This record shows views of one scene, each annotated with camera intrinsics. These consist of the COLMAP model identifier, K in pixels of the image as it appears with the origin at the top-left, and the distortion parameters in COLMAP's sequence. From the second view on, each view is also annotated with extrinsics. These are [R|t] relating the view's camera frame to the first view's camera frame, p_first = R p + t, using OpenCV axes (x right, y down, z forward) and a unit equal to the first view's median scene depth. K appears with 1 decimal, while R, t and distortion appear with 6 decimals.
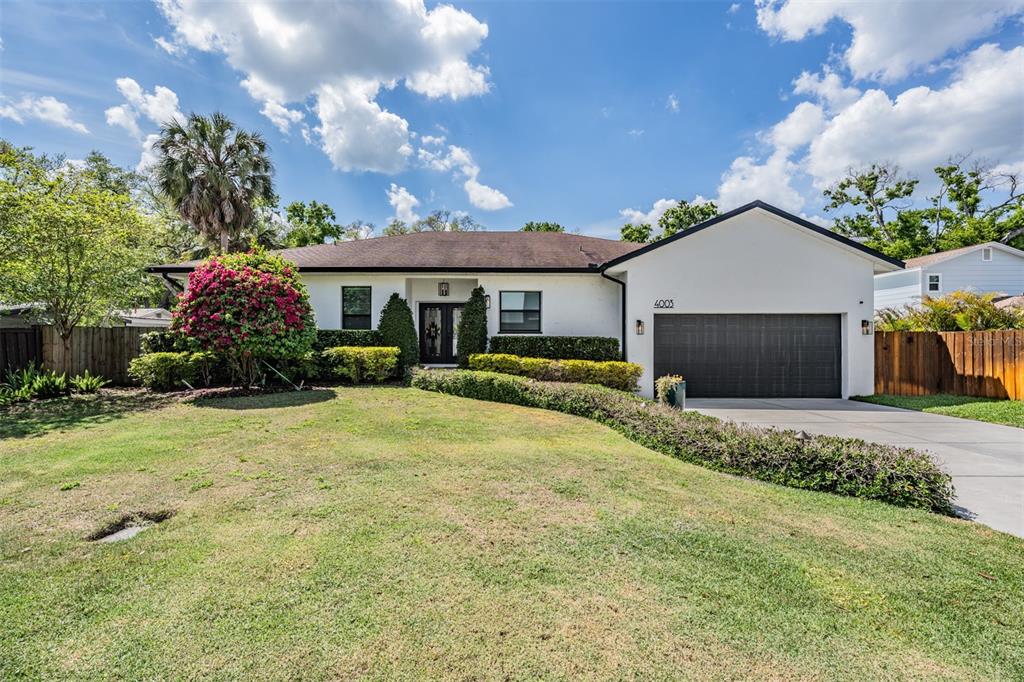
lens RADIAL K [[474.6, 0, 506.5], [0, 474.6, 343.5], [0, 0, 1]] dist [-0.000917, -0.000336]
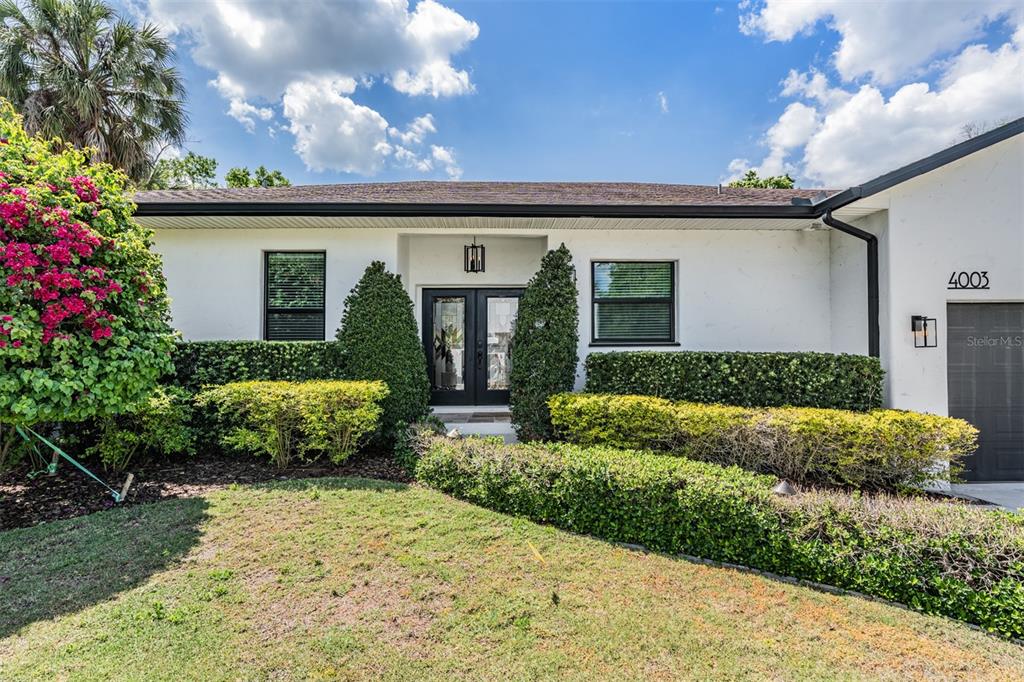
lens RADIAL K [[479.7, 0, 509.6], [0, 479.7, 324.3], [0, 0, 1]] dist [-0.000756, -0.000012]
pose [[0.998598, -0.004945, 0.052702, -0.123693], [0.008052, 0.998232, -0.058892, -0.015366], [-0.052318, 0.059234, 0.996872, 0.505938]]
